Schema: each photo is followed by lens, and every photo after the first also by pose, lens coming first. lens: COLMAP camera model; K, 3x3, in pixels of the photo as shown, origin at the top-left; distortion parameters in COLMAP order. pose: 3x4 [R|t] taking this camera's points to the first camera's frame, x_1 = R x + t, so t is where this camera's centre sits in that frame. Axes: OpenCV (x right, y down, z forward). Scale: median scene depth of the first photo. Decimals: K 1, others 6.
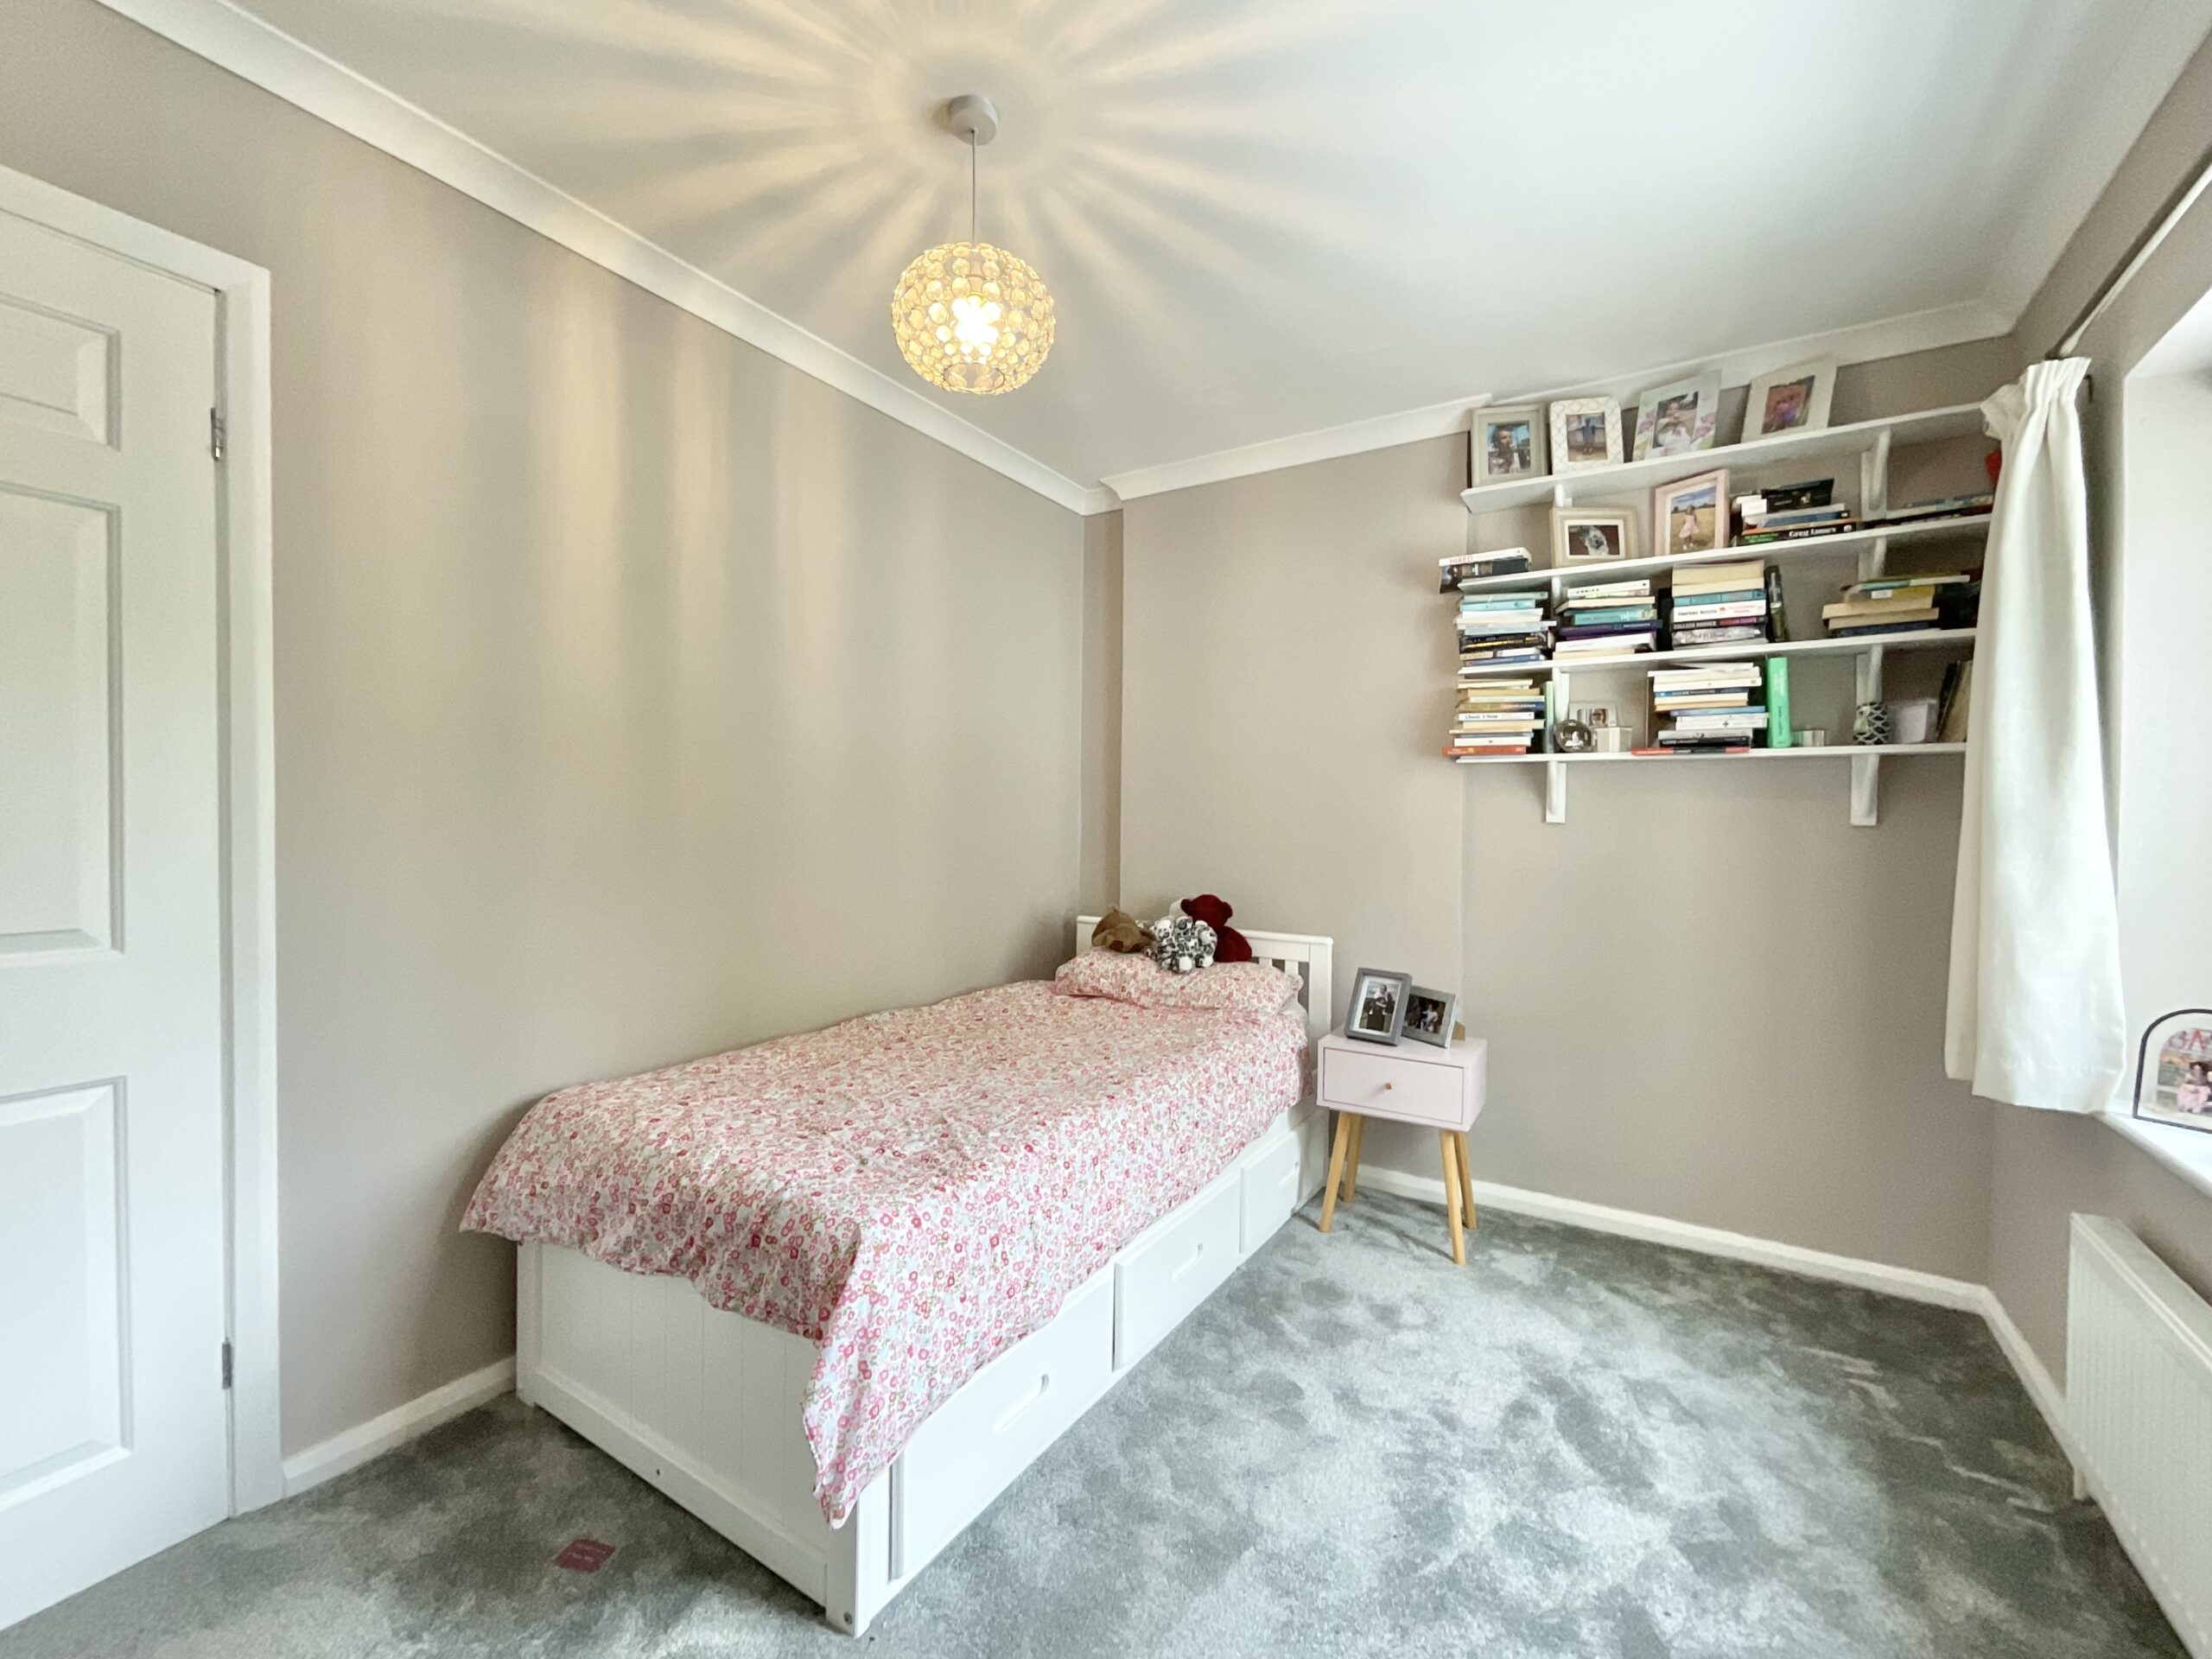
lens RADIAL K [[896.6, 0, 1112.7], [0, 896.6, 826.7], [0, 0, 1]] dist [-0.002665, 0.002103]
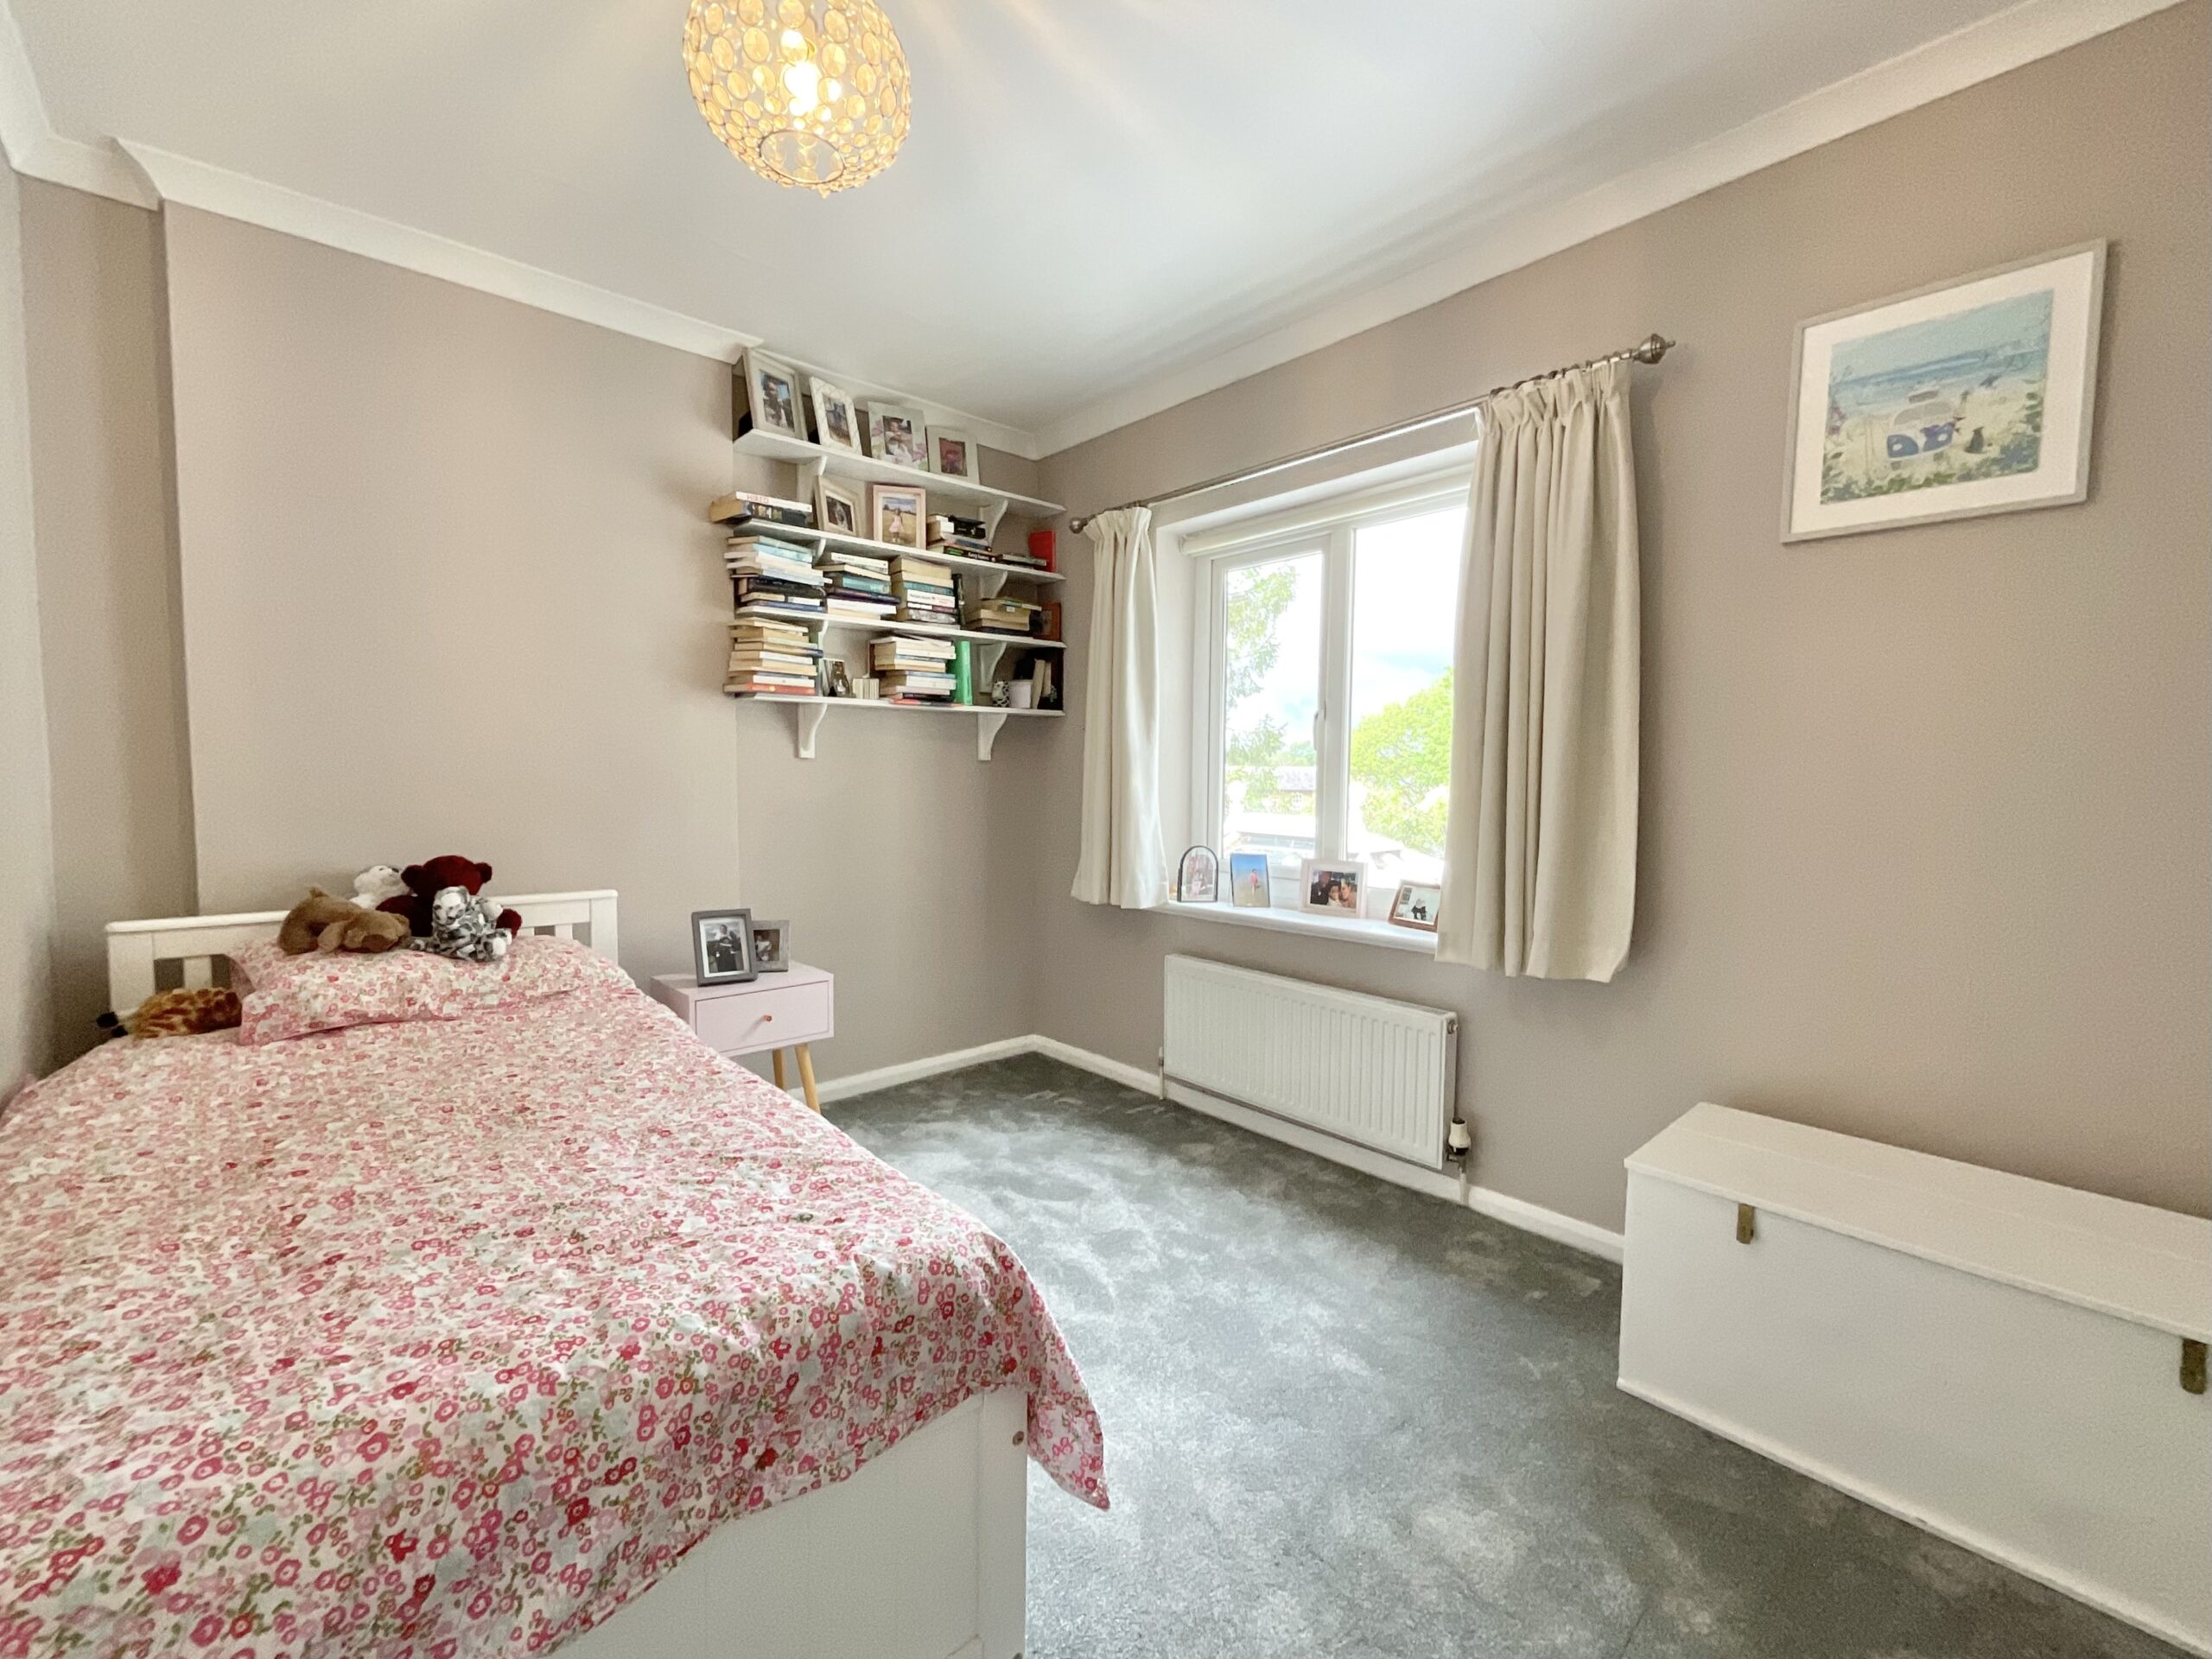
lens RADIAL K [[896.6, 0, 1109.2], [0, 896.6, 824.4], [0, 0, 1]] dist [-0.002665, 0.002103]
pose [[0.308957, -0.065518, 0.948816, -0.529389], [0.006441, 0.997746, 0.066799, 0.006454], [-0.951054, -0.014527, 0.308683, 0.334859]]
